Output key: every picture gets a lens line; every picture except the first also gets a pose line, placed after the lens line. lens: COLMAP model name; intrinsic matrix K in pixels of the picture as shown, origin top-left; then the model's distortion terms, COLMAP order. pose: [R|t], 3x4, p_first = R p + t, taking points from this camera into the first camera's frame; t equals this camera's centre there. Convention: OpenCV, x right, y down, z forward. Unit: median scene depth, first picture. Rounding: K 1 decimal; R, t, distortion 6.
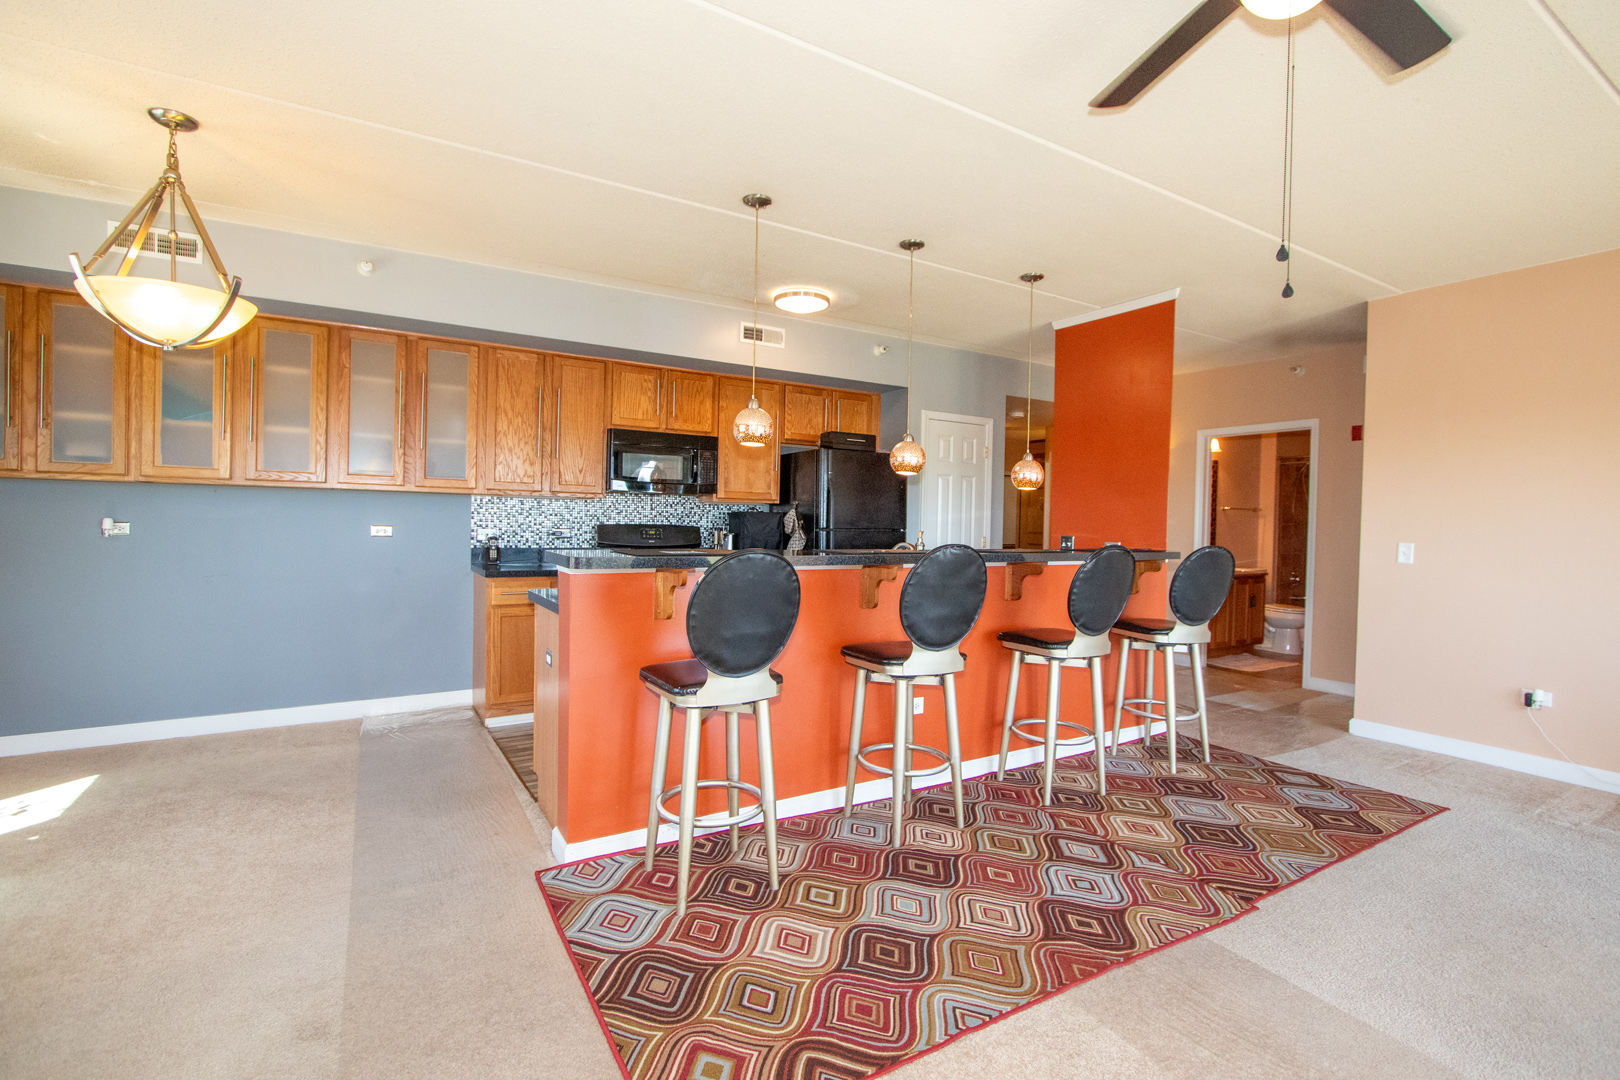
lens RADIAL K [[748.6, 0, 817.6], [0, 748.6, 535.6], [0, 0, 1]] dist [-0.012157, 0.000554]
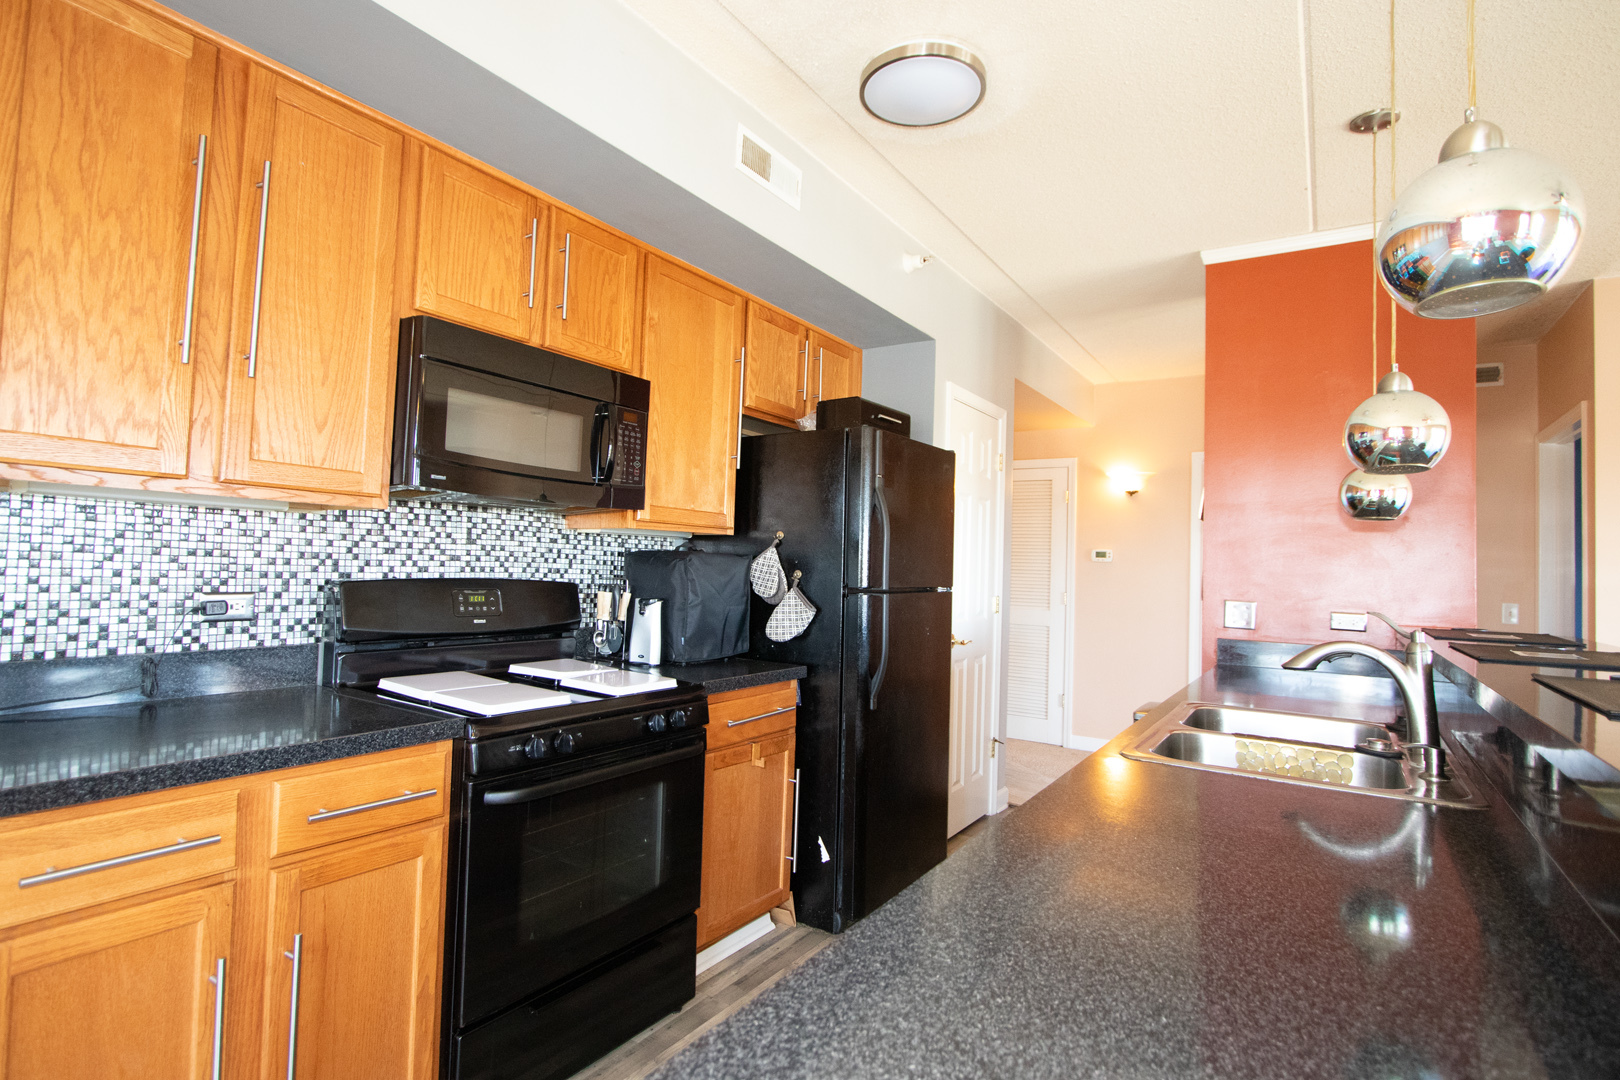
lens RADIAL K [[800.0, 0, 801.0], [0, 800.0, 534.2], [0, 0, 1]] dist [-0.014791, 0.001249]
pose [[0.907225, 0.024325, 0.419941, -0.260281], [-0.003564, 0.998735, -0.050151, -0.019243], [-0.420630, 0.044002, 0.906165, 0.564992]]
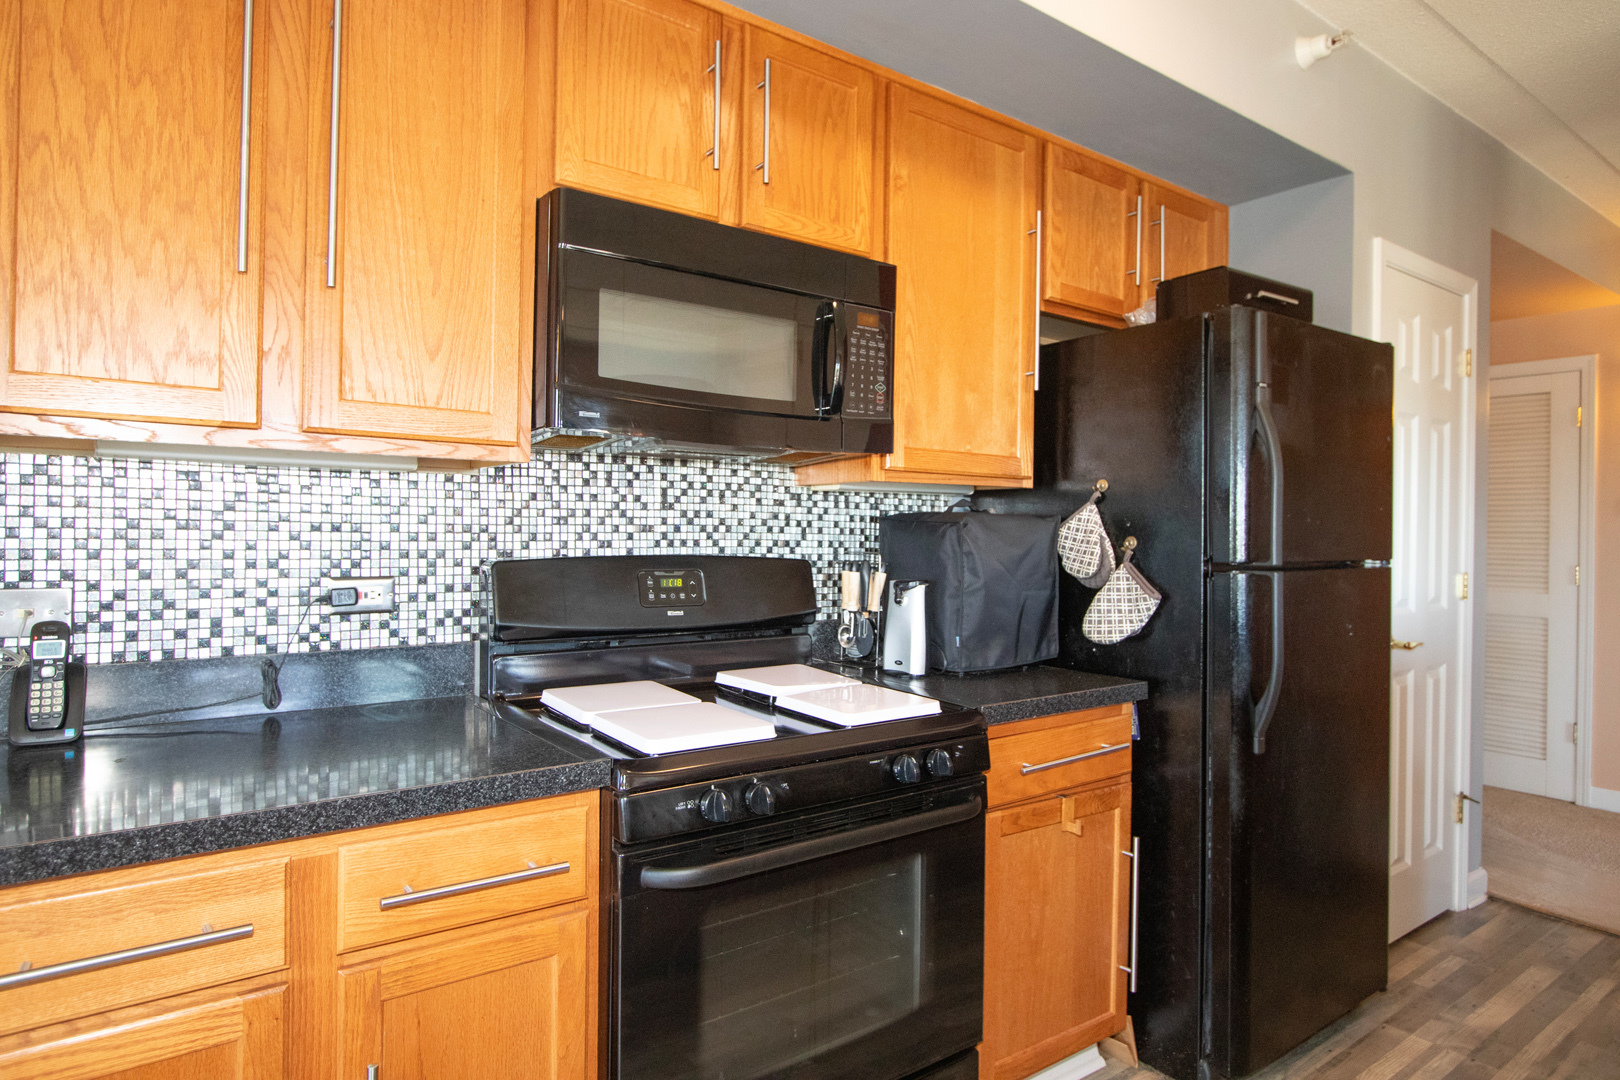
lens RADIAL K [[947.7, 0, 820.0], [0, 947.7, 529.7], [0, 0, 1]] dist [-0.008612, 0.001816]
pose [[0.995118, -0.008901, 0.098286, -0.212566], [0.010889, 0.999747, -0.019705, -0.018478], [-0.098085, 0.020679, 0.994963, 0.652298]]
